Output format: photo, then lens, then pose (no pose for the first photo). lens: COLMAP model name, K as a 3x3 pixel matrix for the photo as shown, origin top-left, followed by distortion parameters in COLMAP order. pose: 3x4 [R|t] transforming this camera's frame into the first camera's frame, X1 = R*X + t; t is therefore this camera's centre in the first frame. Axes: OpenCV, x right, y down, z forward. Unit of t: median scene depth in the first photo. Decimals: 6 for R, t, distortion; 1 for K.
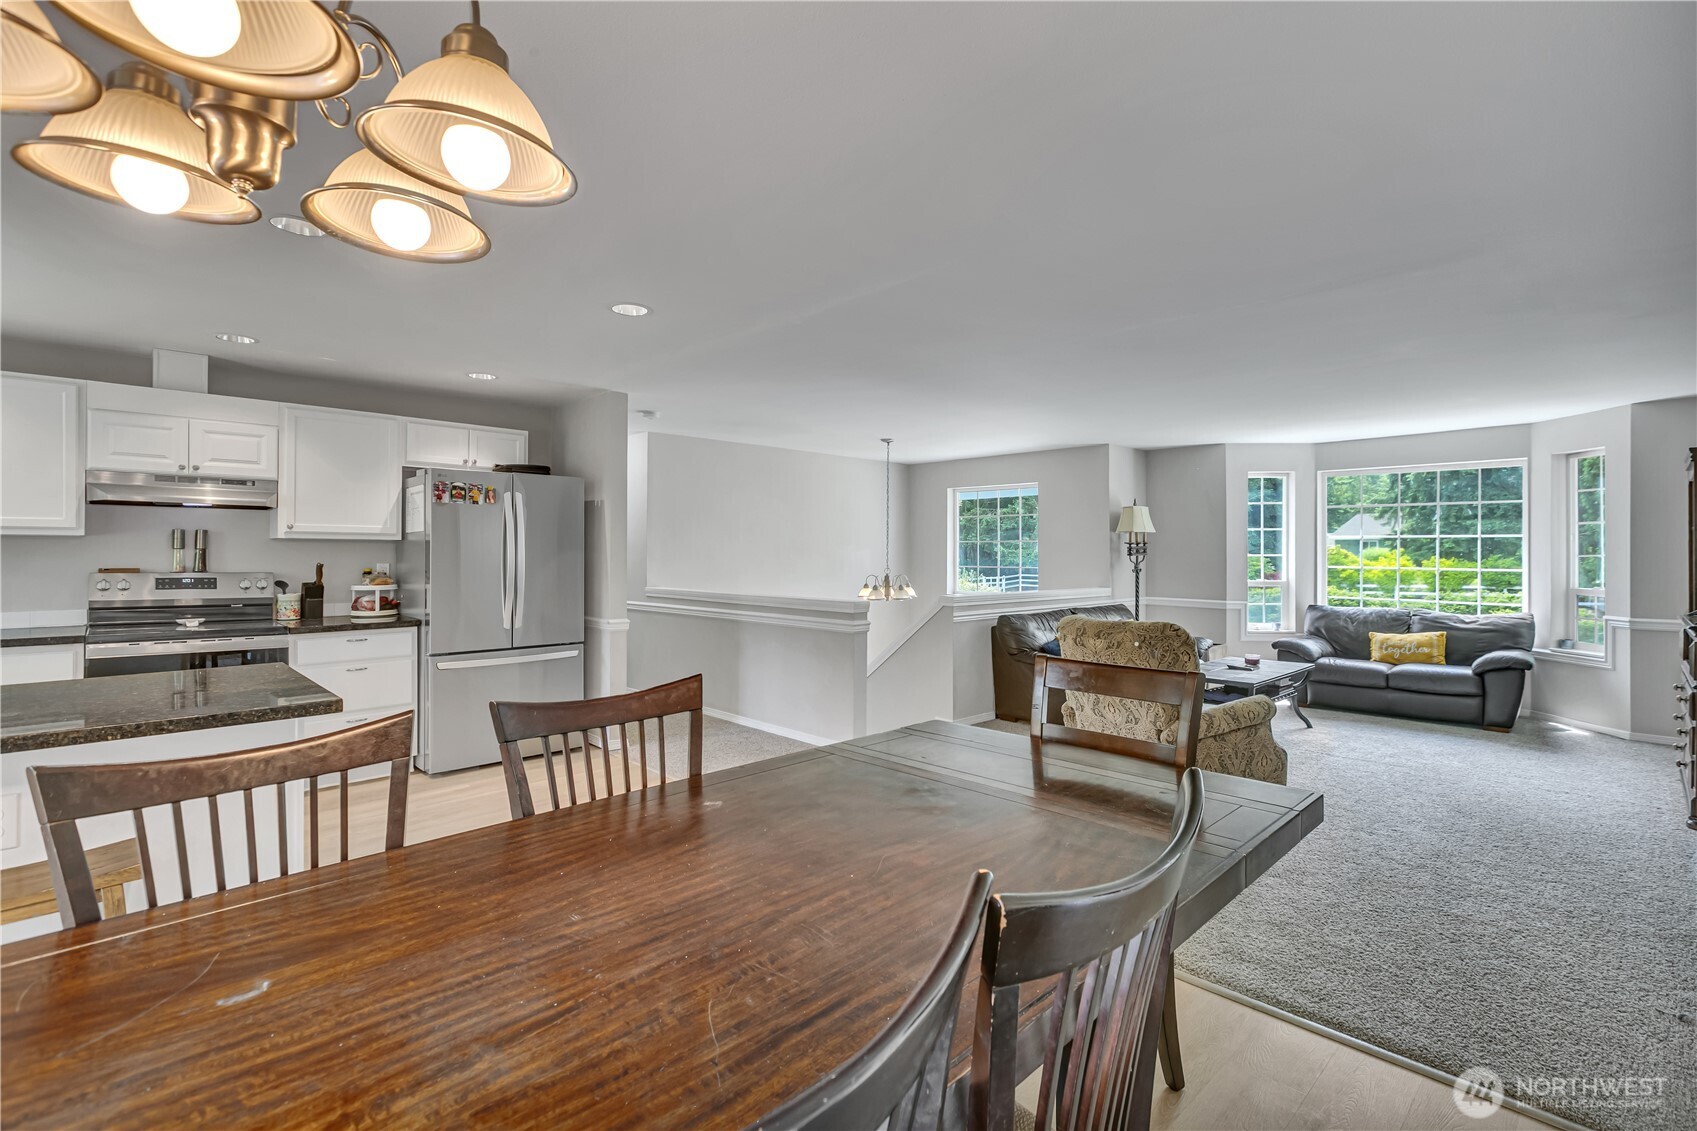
lens RADIAL K [[775.2, 0, 867.3], [0, 775.2, 557.1], [0, 0, 1]] dist [0.002684, -0.002012]
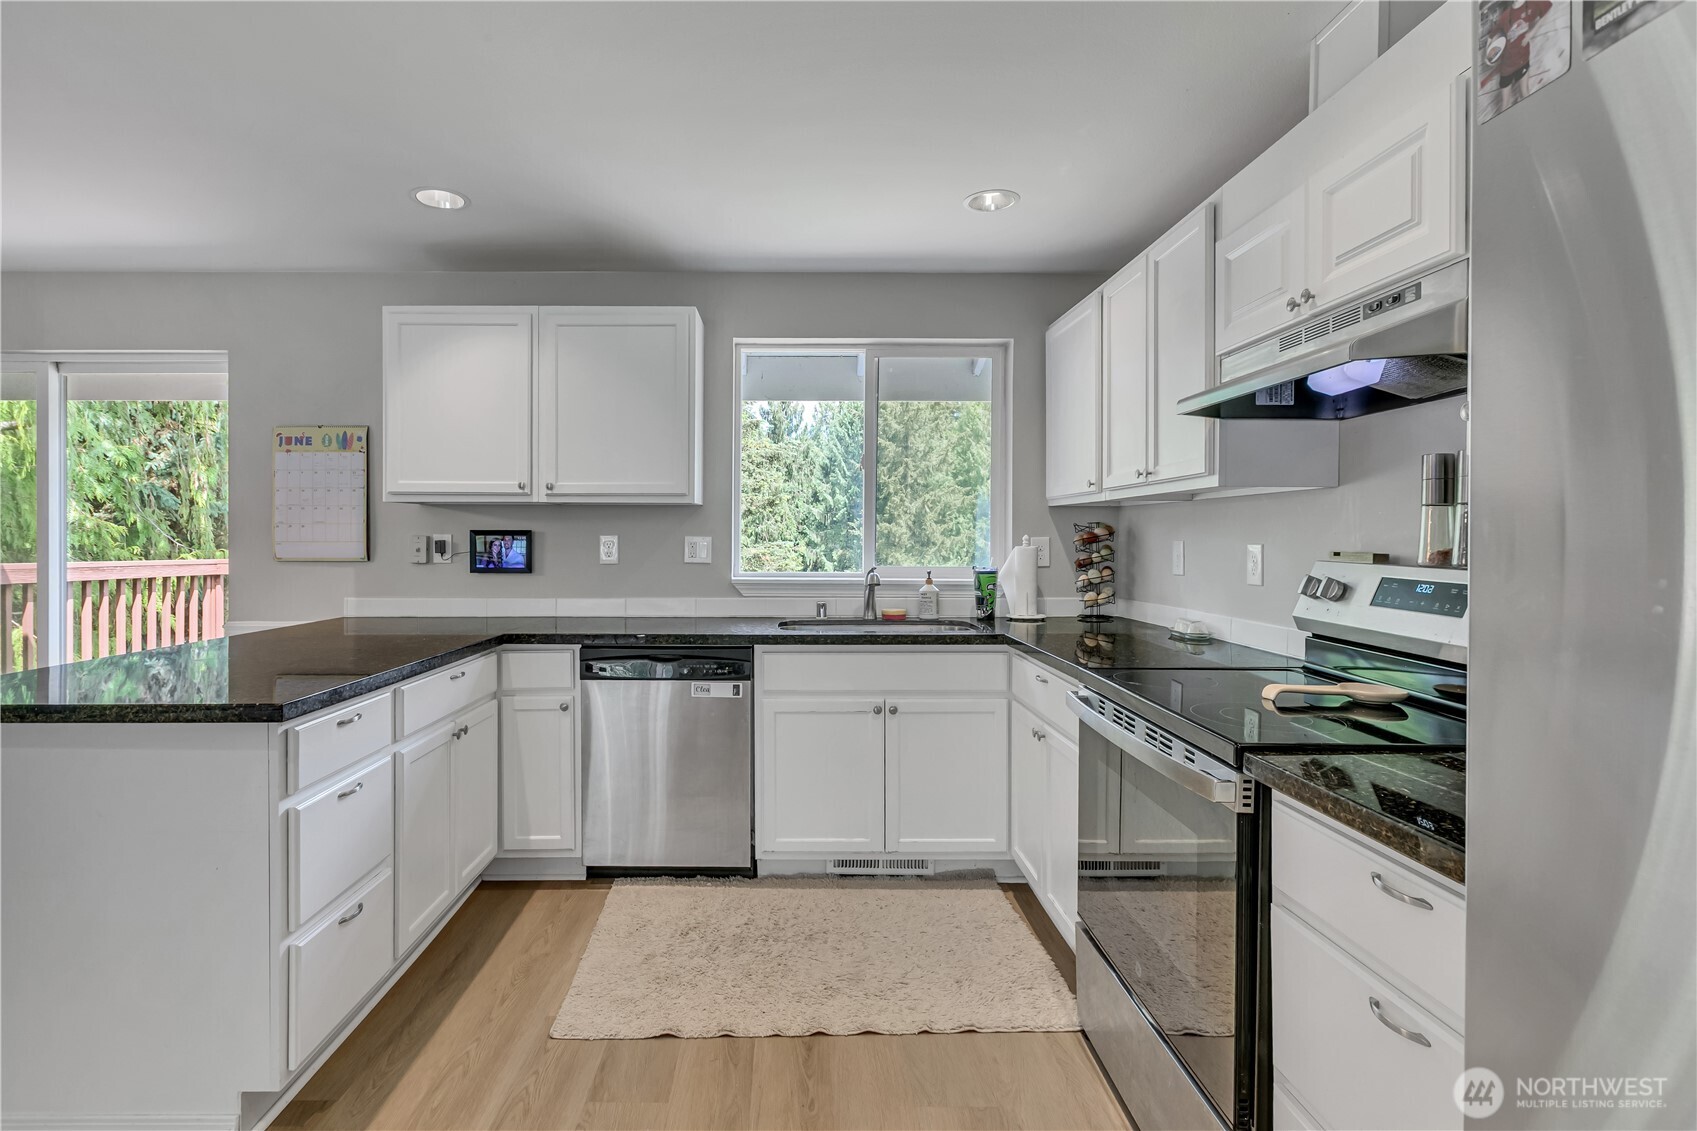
lens RADIAL K [[817.1, 0, 789.0], [0, 817.1, 542.5], [0, 0, 1]] dist [-0.003357, -0.001478]
pose [[-0.709305, 0.000670, -0.704901, -0.365160], [-0.004322, 0.999977, 0.005299, 0.006824], [0.704888, 0.006805, -0.709286, 1.023747]]
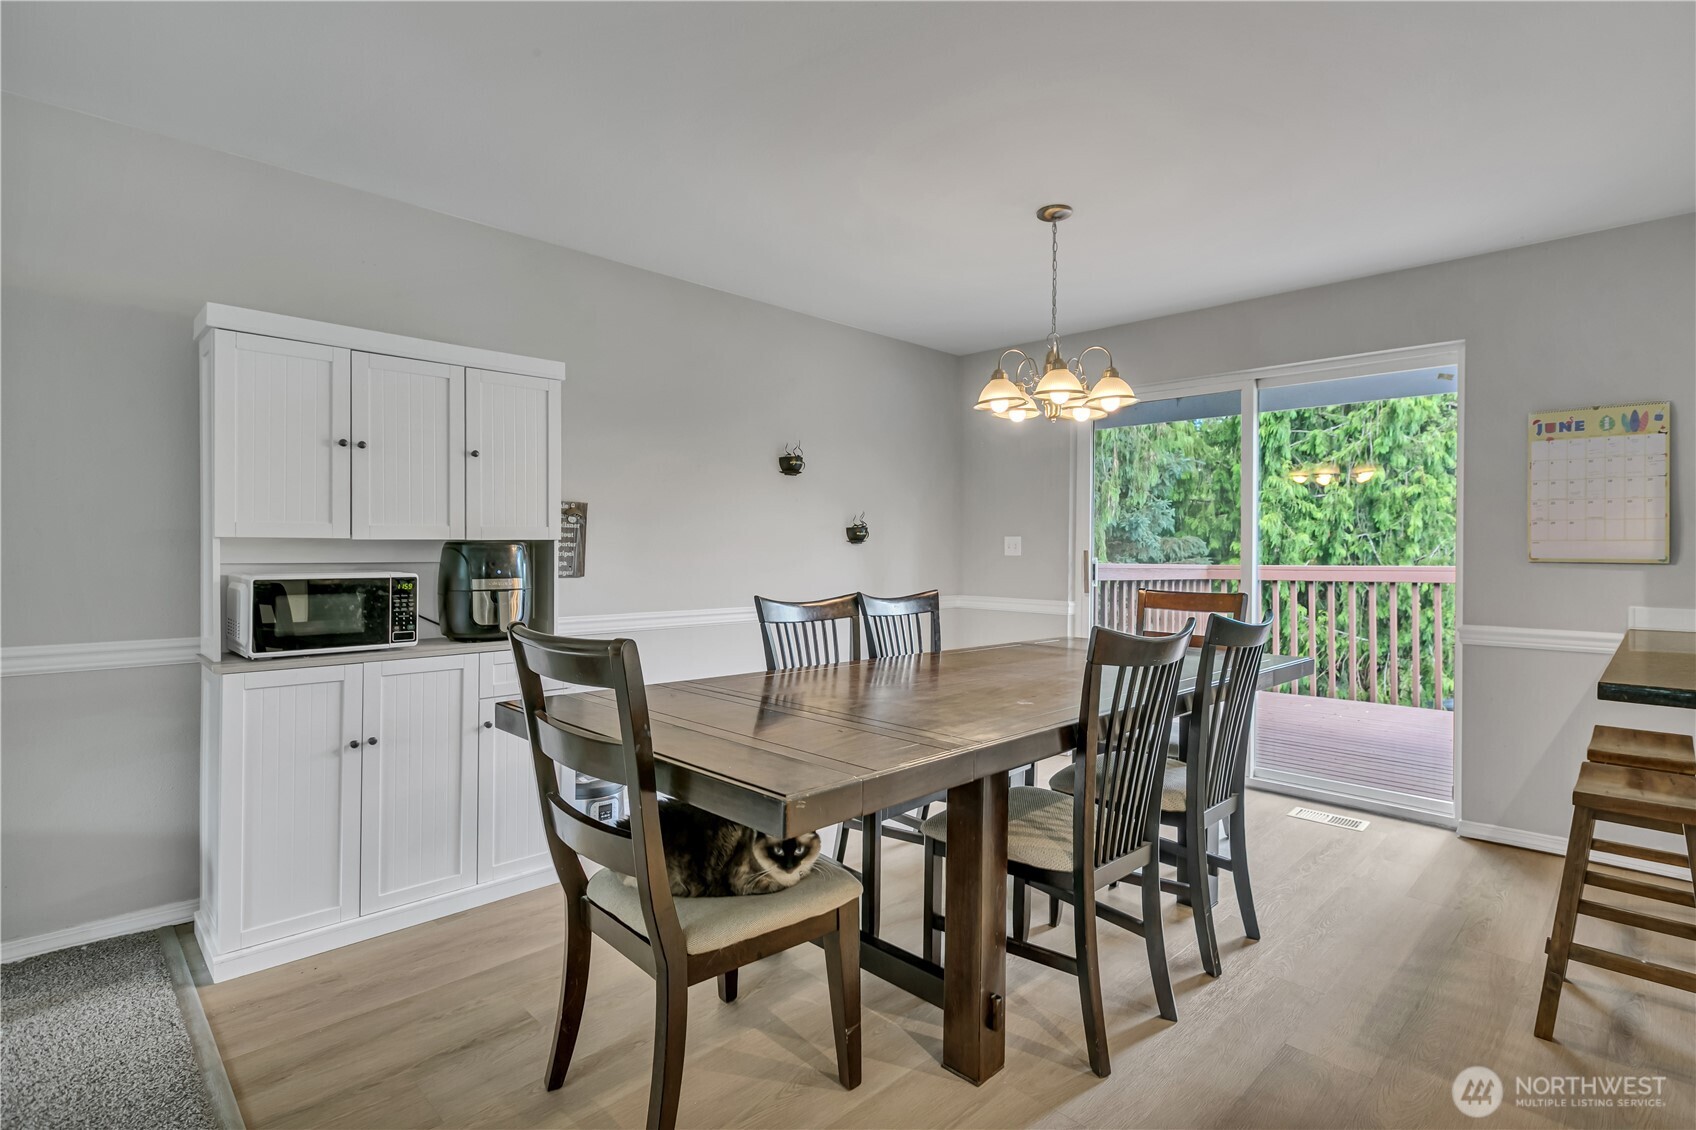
lens RADIAL K [[816.6, 0, 853.2], [0, 816.6, 543.3], [0, 0, 1]] dist [-0.003357, -0.001478]
pose [[-0.999907, -0.013623, -0.000908, 0.024314], [-0.013618, 0.999892, -0.005580, 0.026960], [0.000984, -0.005567, -0.999984, 0.828719]]
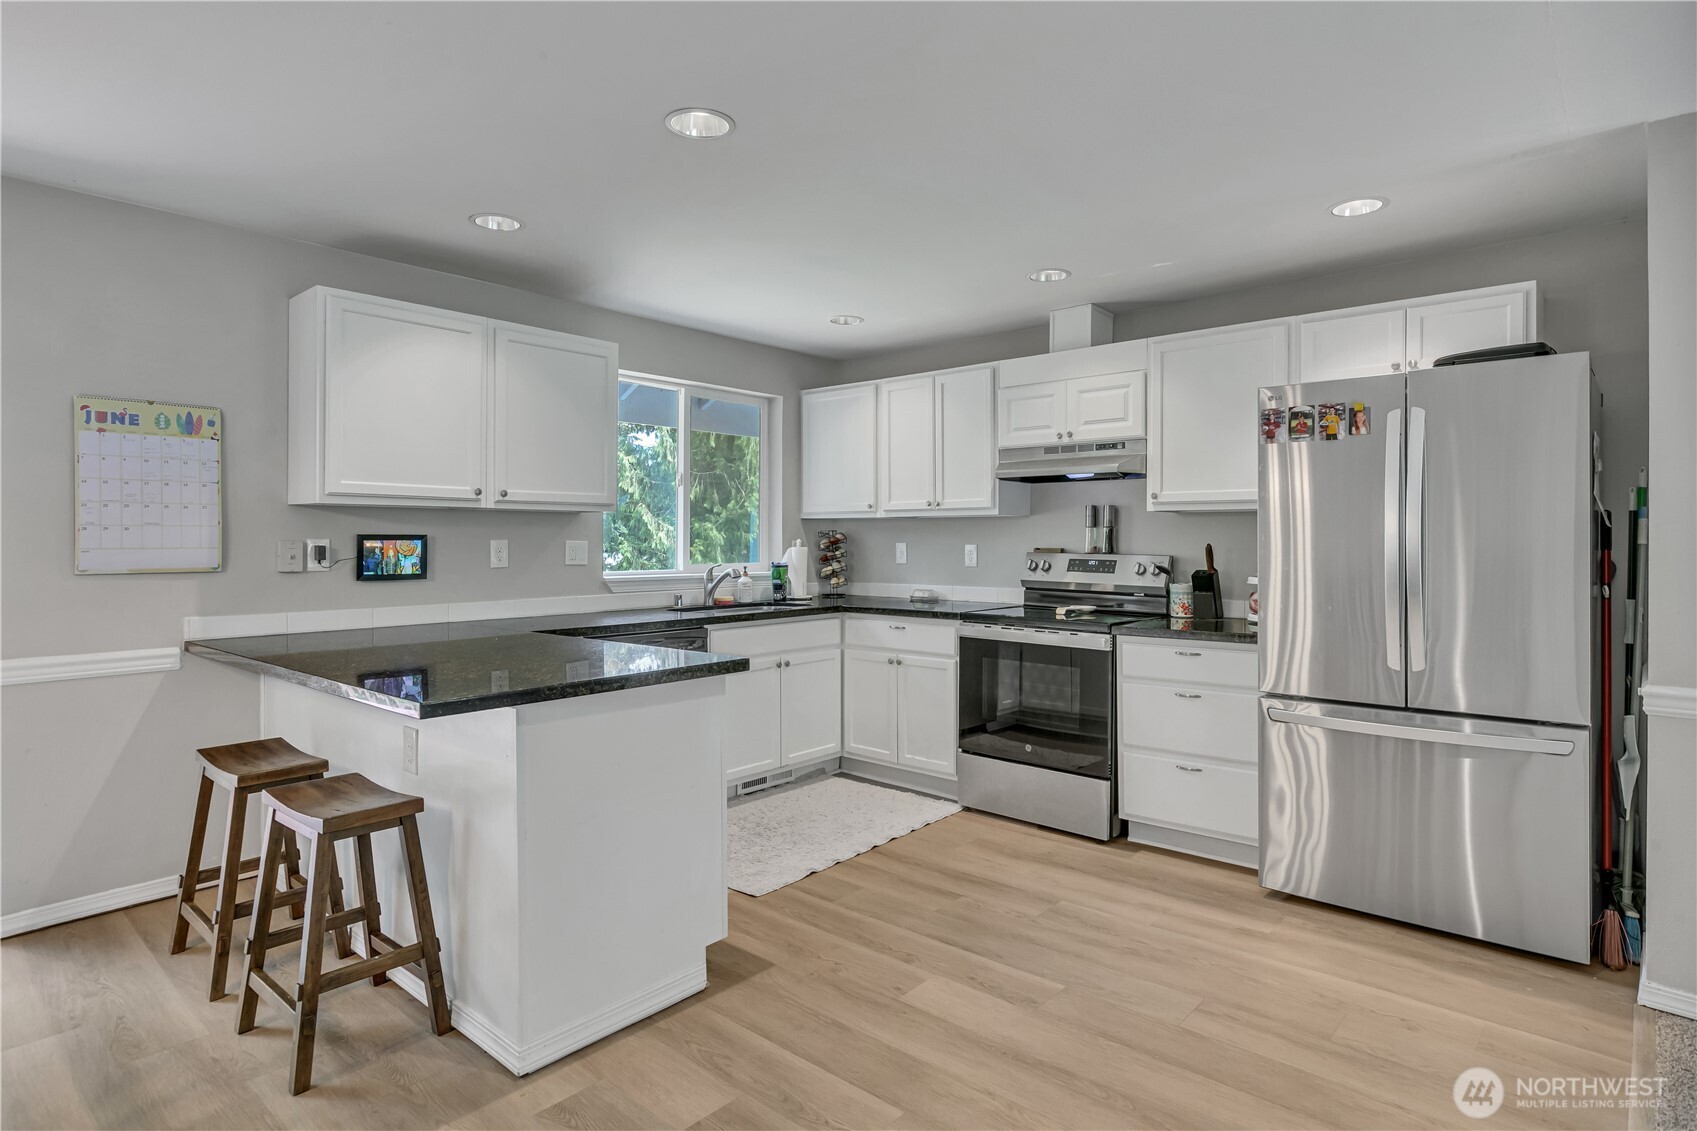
lens RADIAL K [[906.1, 0, 859.3], [0, 906.1, 537.6], [0, 0, 1]] dist [-0.000708, 0.004342]
pose [[0.070748, -0.005387, -0.997480, 0.130045], [-0.001164, 0.999984, -0.005483, 0.007041], [0.997494, 0.001549, 0.070740, 0.637320]]
